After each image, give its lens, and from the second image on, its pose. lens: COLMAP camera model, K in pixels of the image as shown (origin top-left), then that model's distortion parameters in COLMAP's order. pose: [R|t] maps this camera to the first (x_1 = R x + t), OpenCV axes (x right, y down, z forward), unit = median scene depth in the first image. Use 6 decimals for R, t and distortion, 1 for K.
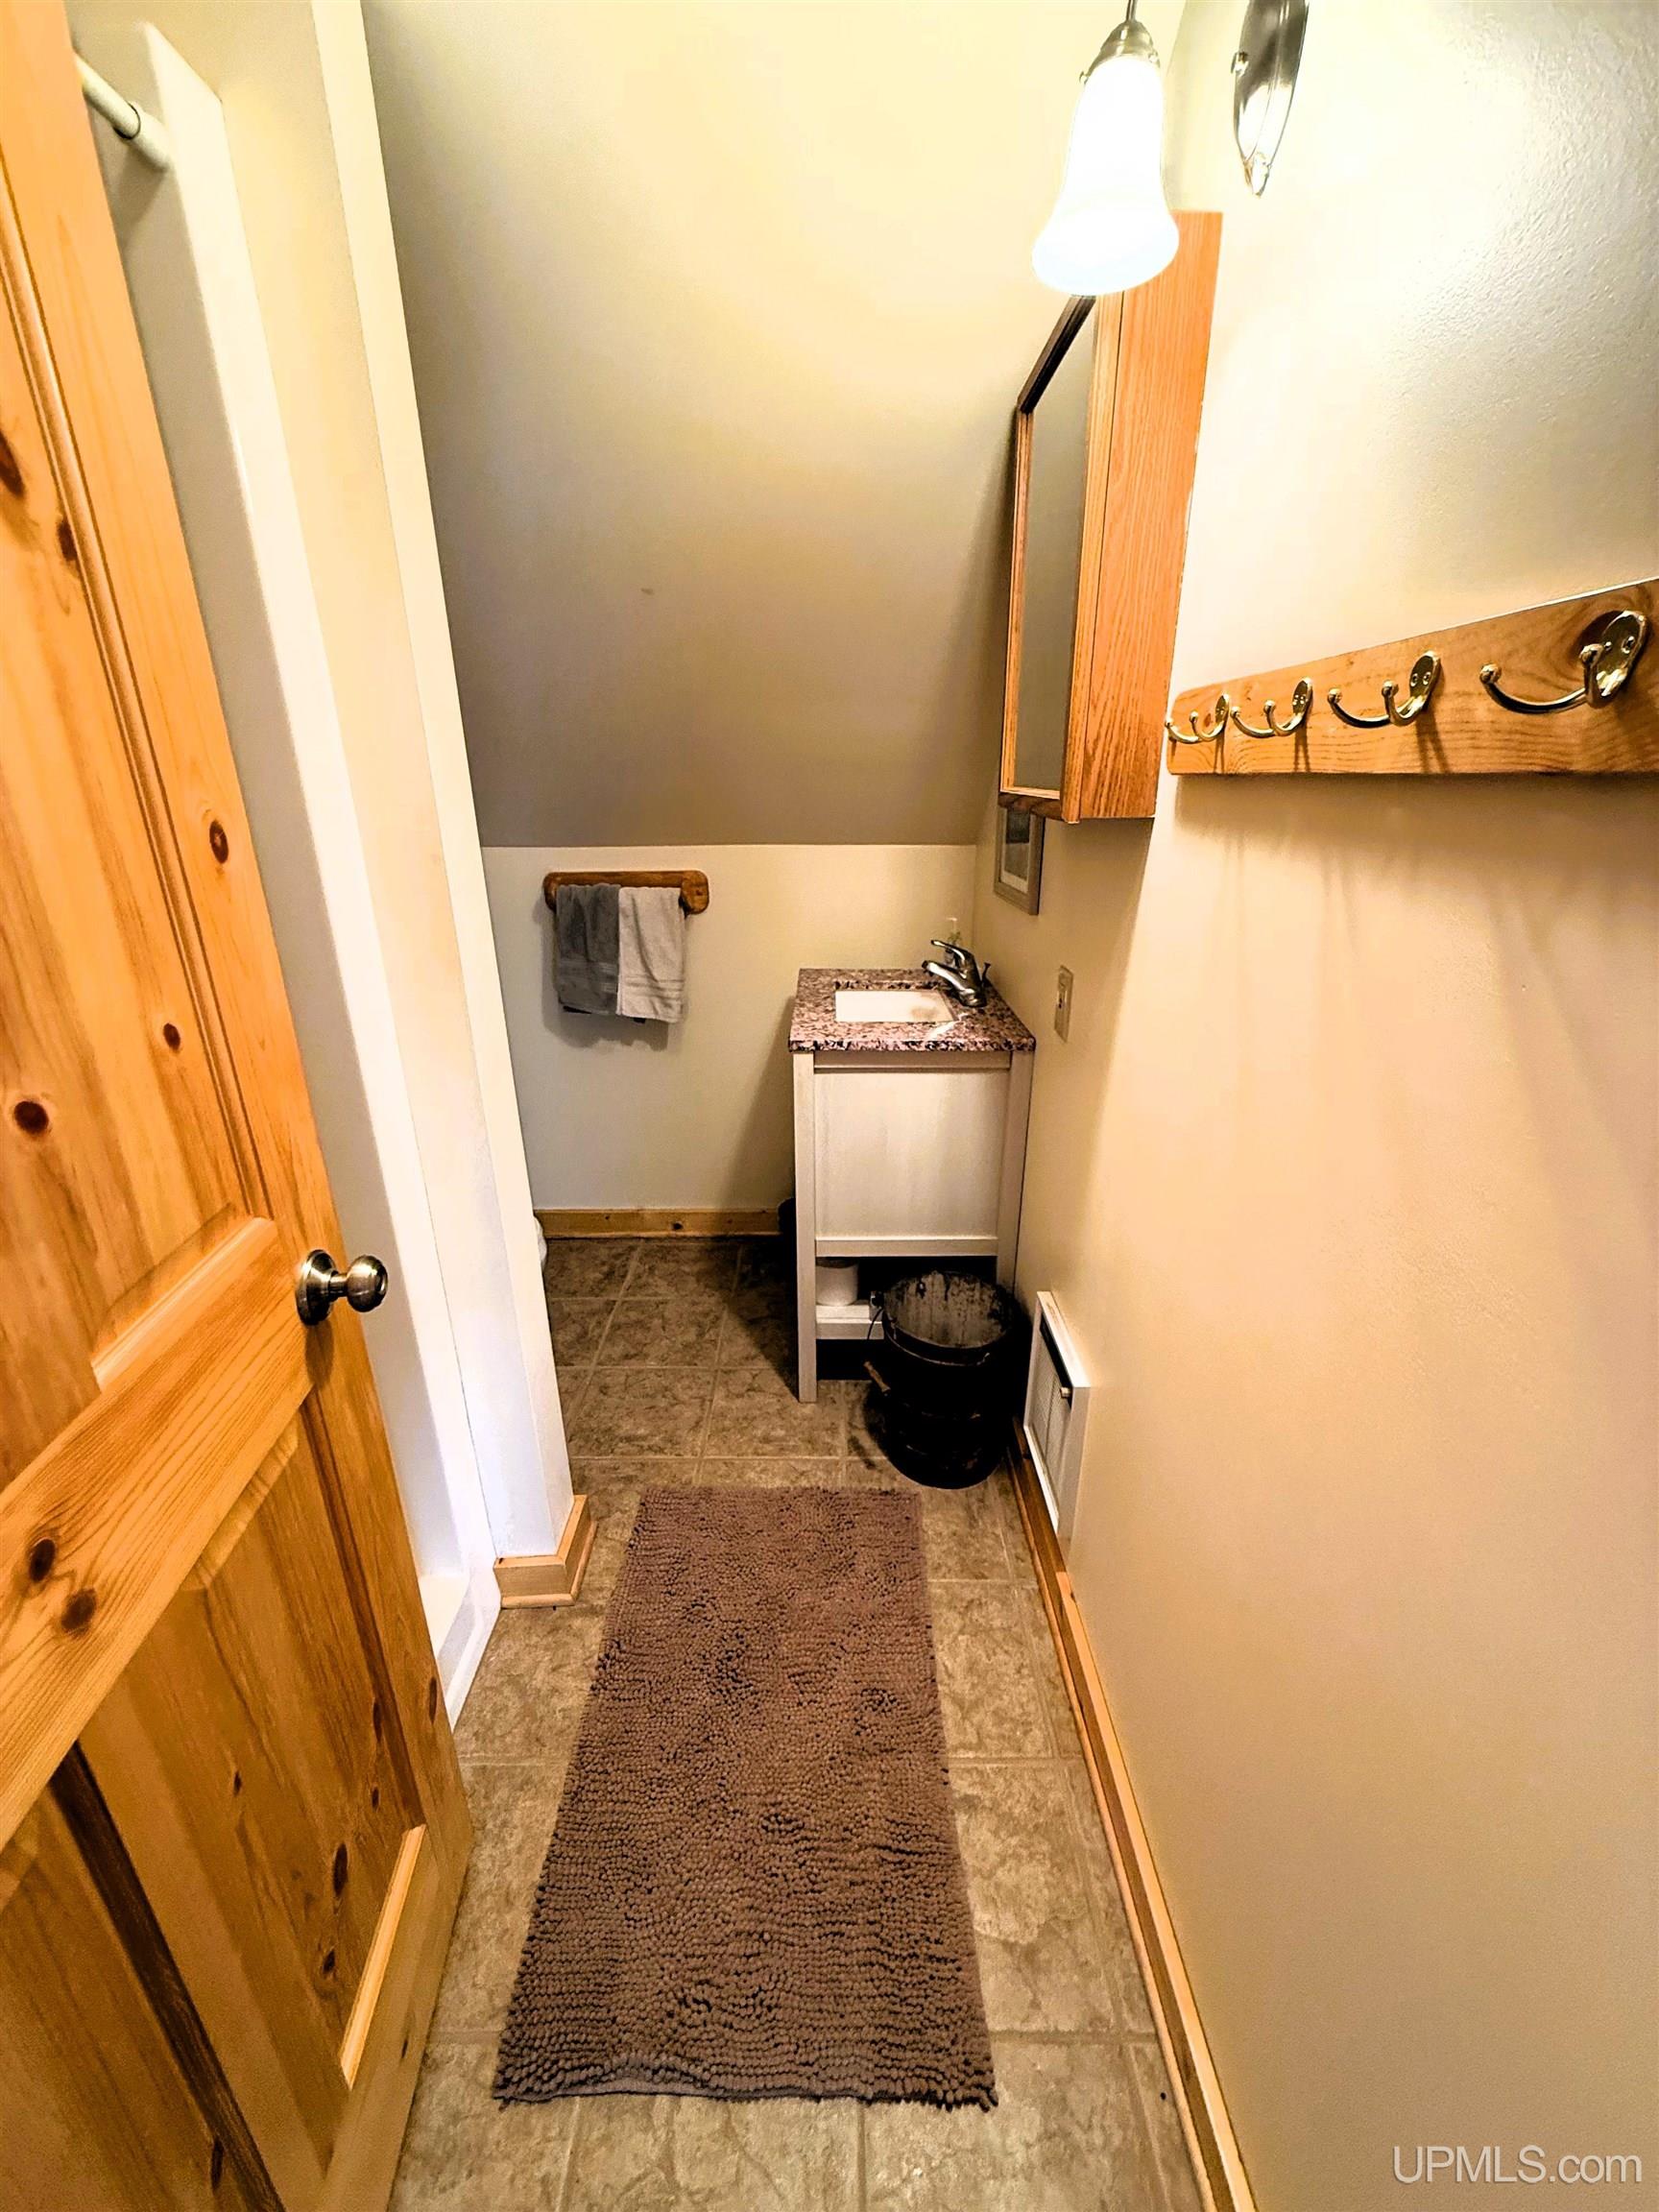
lens RADIAL K [[879.3, 0, 829.5], [0, 879.3, 1106.0], [0, 0, 1]] dist [-0.000315, 0.000002]
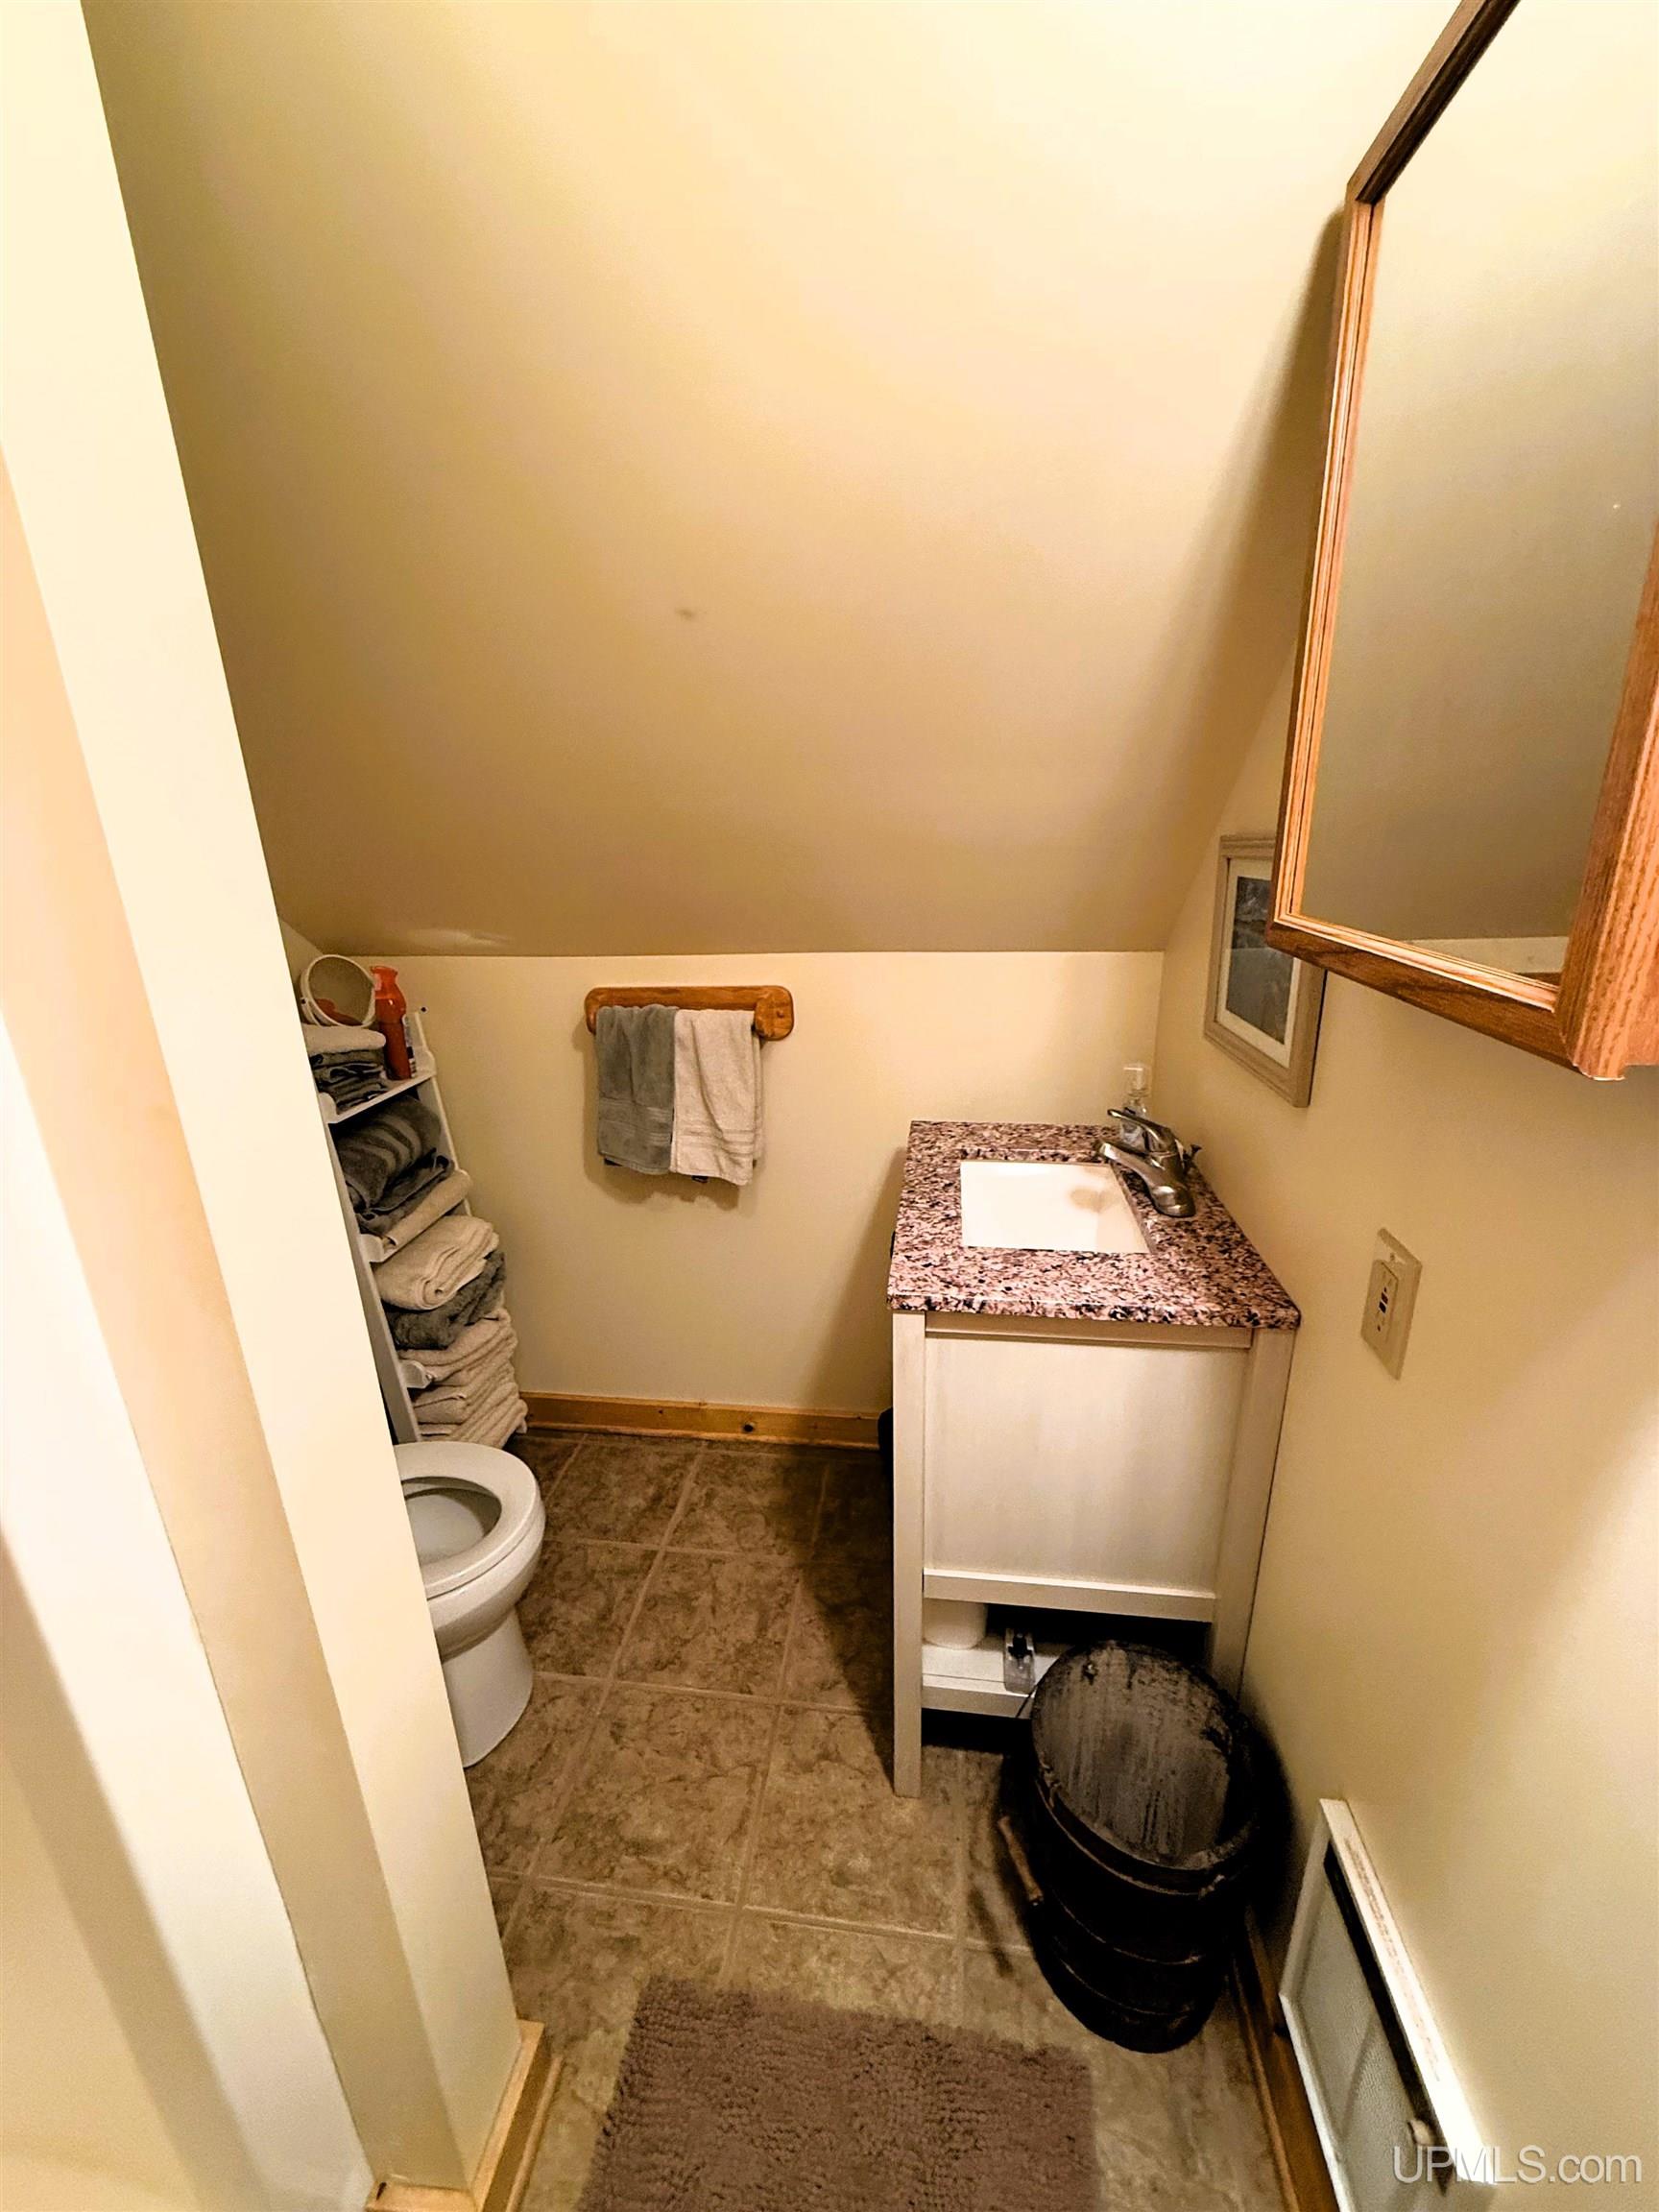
lens RADIAL K [[879.3, 0, 829.5], [0, 879.3, 1106.0], [0, 0, 1]] dist [-0.000315, 0.000002]
pose [[0.990585, 0.019569, -0.135492, -0.002891], [-0.026636, 0.998367, -0.050541, -0.145135], [0.134282, 0.053674, 0.989488, 0.297542]]
